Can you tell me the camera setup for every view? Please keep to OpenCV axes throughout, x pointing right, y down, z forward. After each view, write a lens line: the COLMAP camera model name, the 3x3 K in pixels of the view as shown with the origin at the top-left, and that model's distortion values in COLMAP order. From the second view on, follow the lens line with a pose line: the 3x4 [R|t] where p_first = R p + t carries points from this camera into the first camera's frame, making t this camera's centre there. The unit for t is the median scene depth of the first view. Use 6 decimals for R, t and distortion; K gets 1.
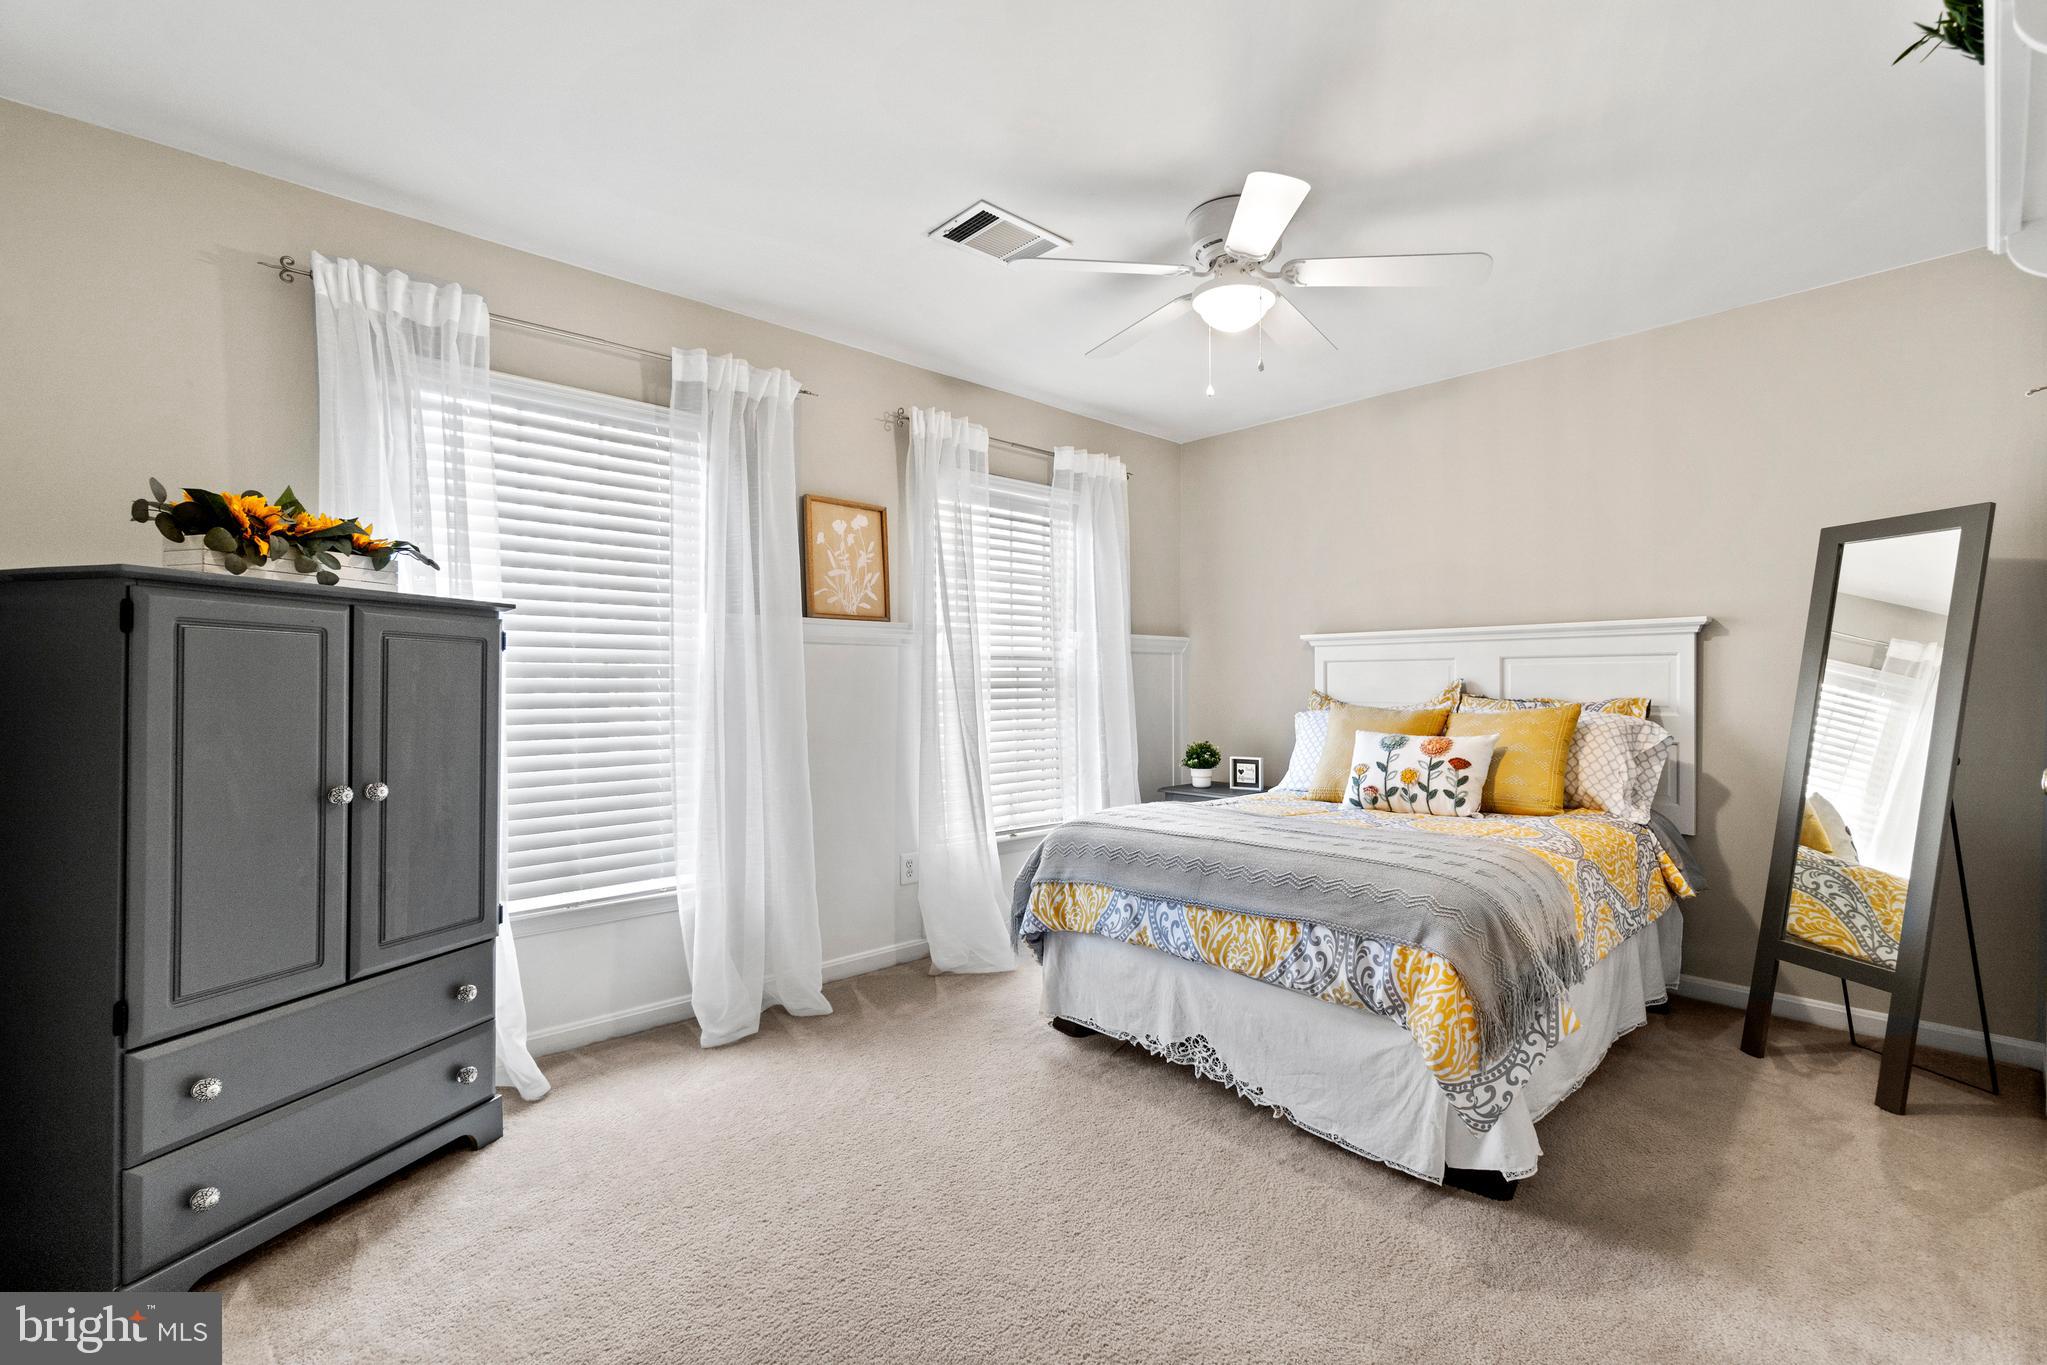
lens RADIAL K [[904.9, 0, 1004.3], [0, 904.9, 687.8], [0, 0, 1]] dist [-0.001682, 0.000463]
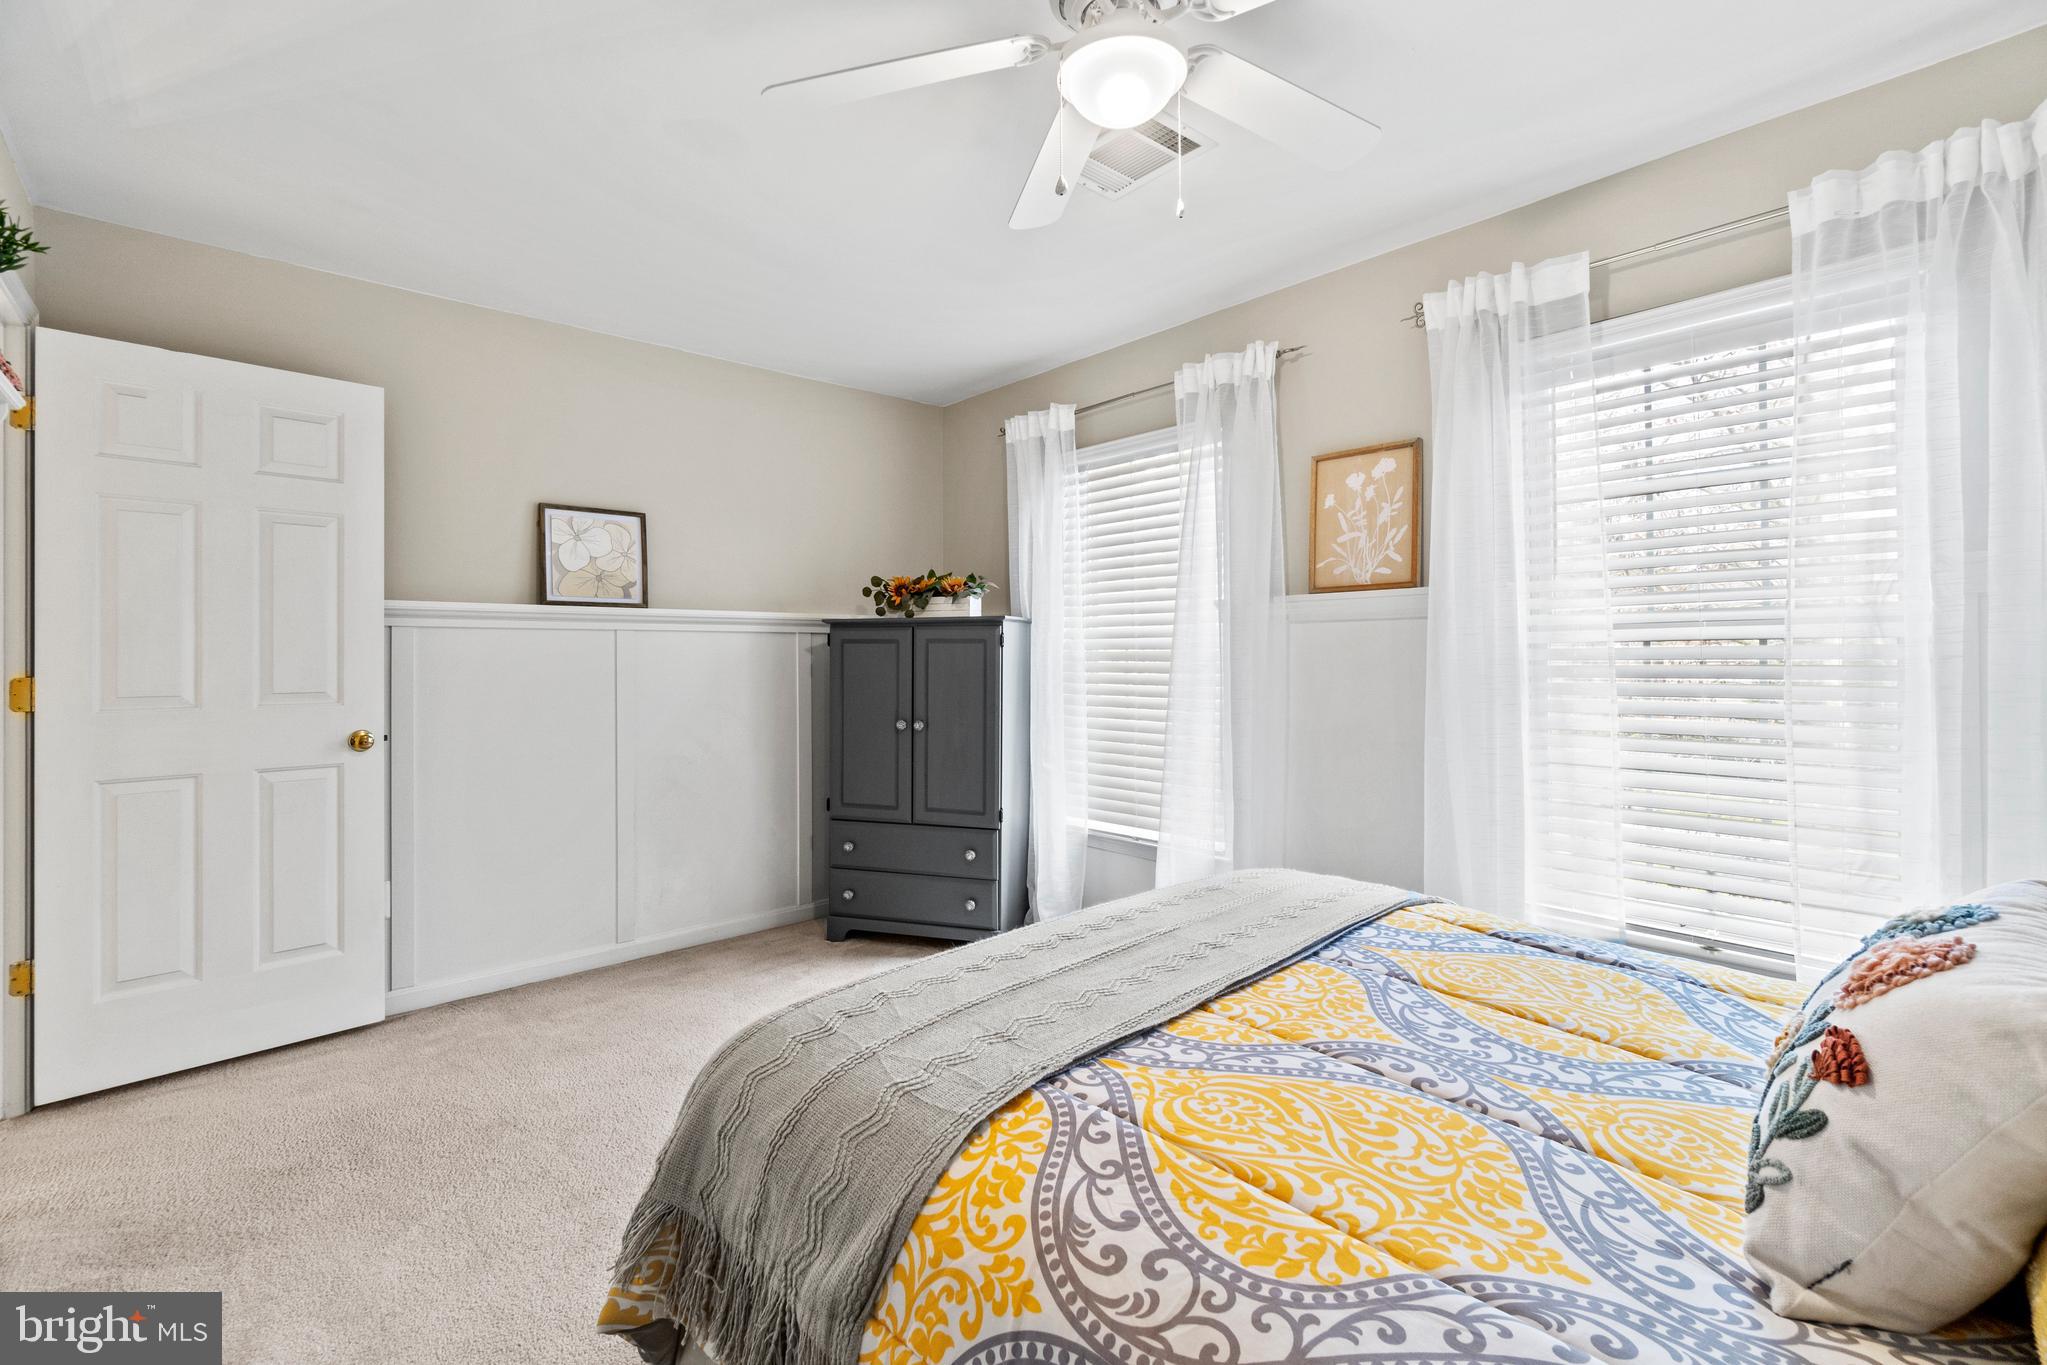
lens RADIAL K [[883.1, 0, 1022.2], [0, 883.1, 652.0], [0, 0, 1]] dist [-0.001554, -0.000175]
pose [[0.003147, -0.000374, -0.999995, 0.994922], [0.005322, 0.999986, -0.000357, -0.031467], [0.999981, -0.005321, 0.003149, 1.067522]]
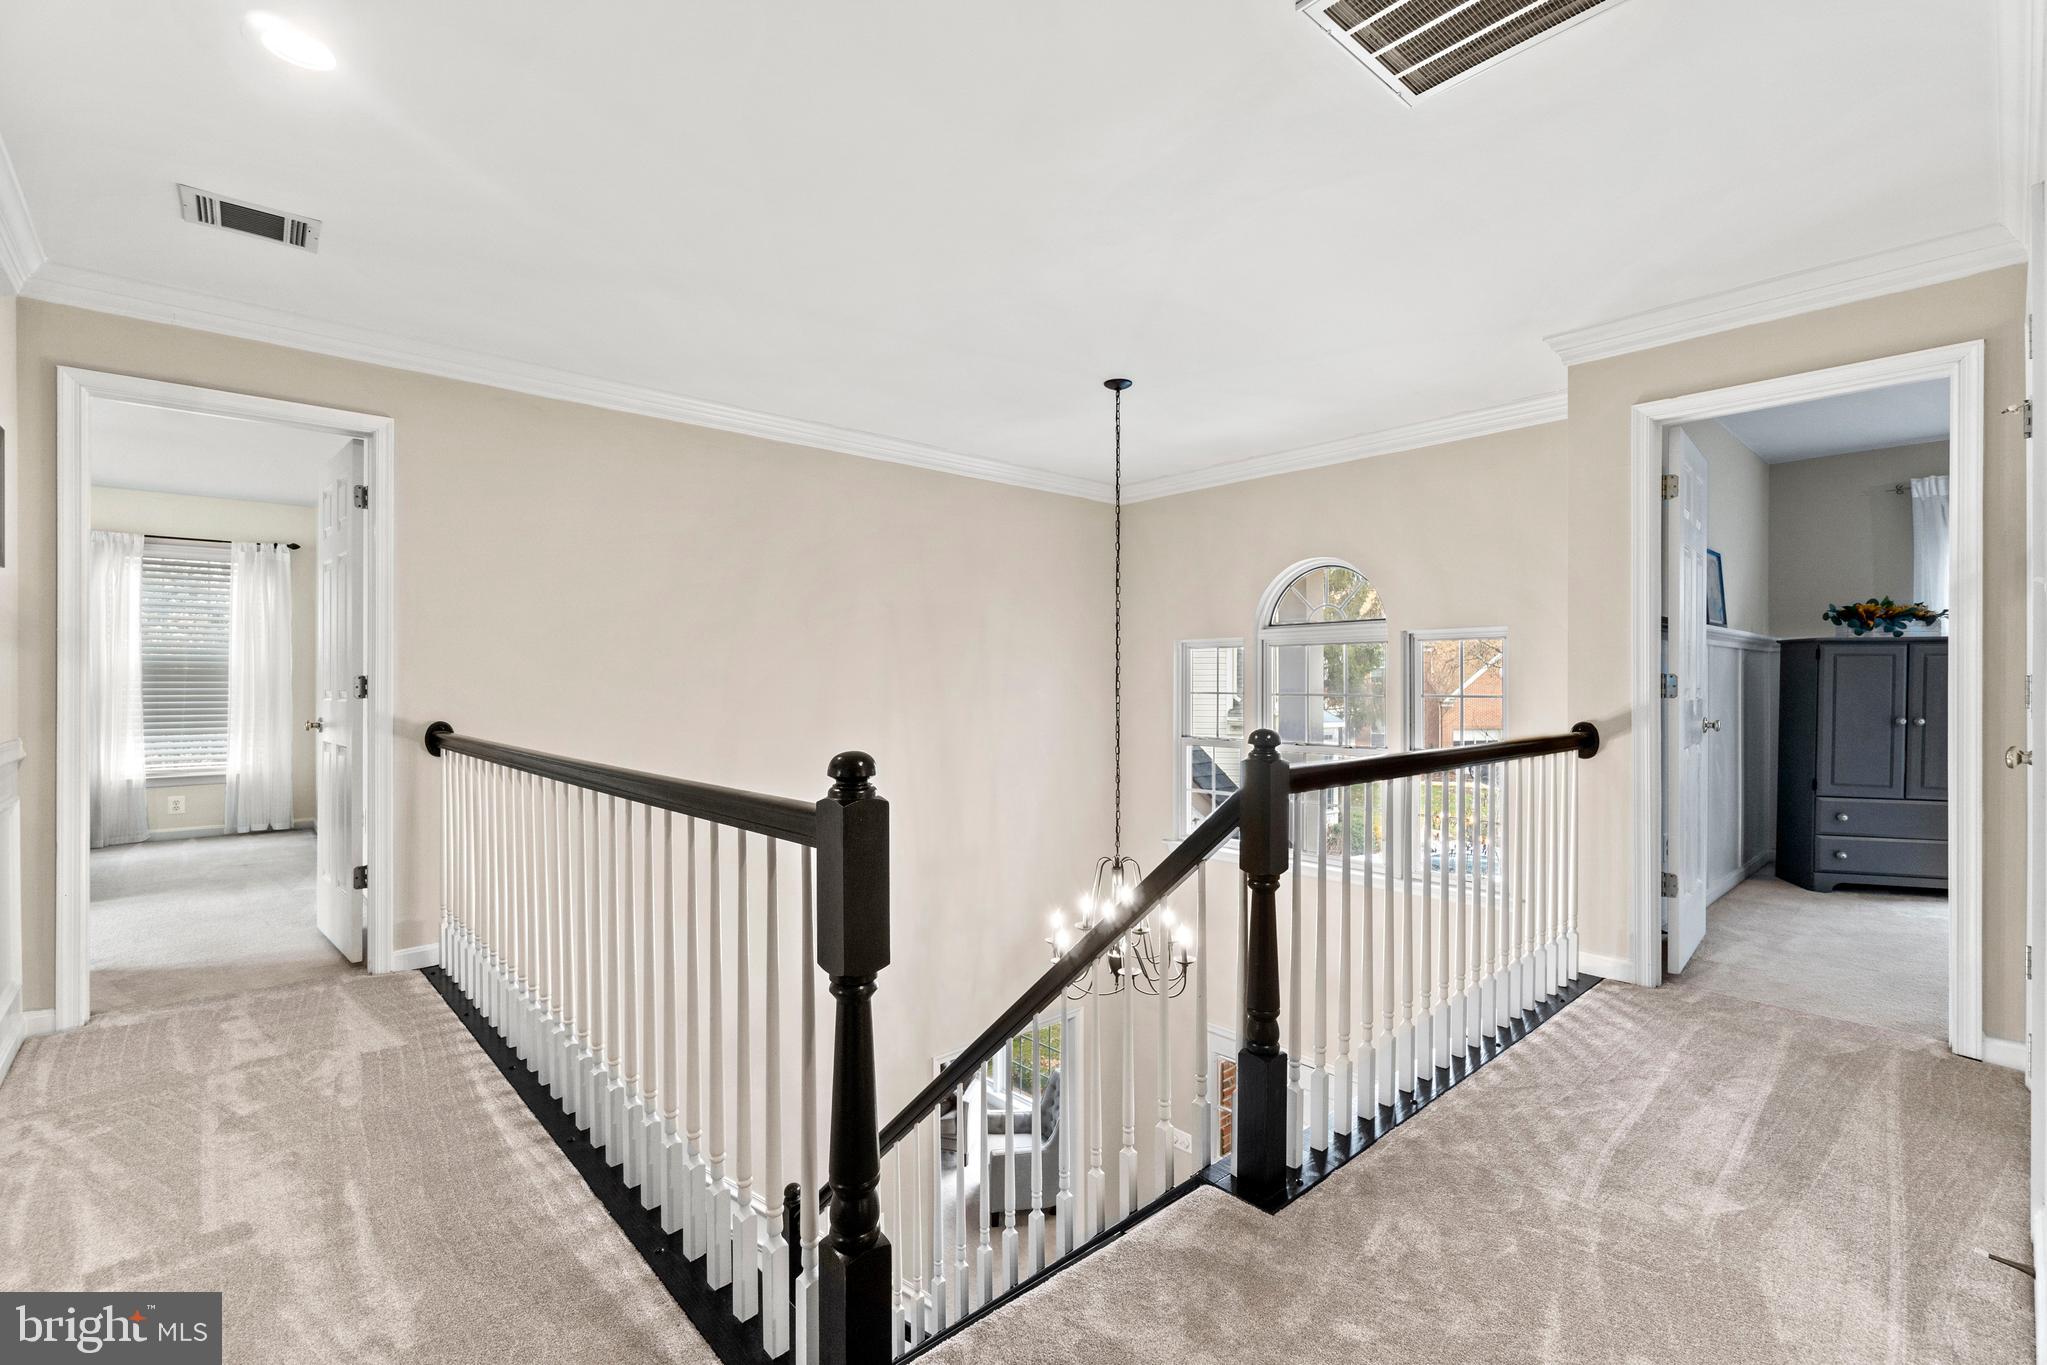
lens RADIAL K [[889.3, 0, 1036.8], [0, 889.3, 684.2], [0, 0, 1]] dist [-0.001324, -0.000315]
pose [[0.008953, 0.002467, -0.999957, 1.424072], [-0.001088, 0.999996, 0.002458, 0.011418], [0.999959, 0.001066, 0.008955, -1.180377]]
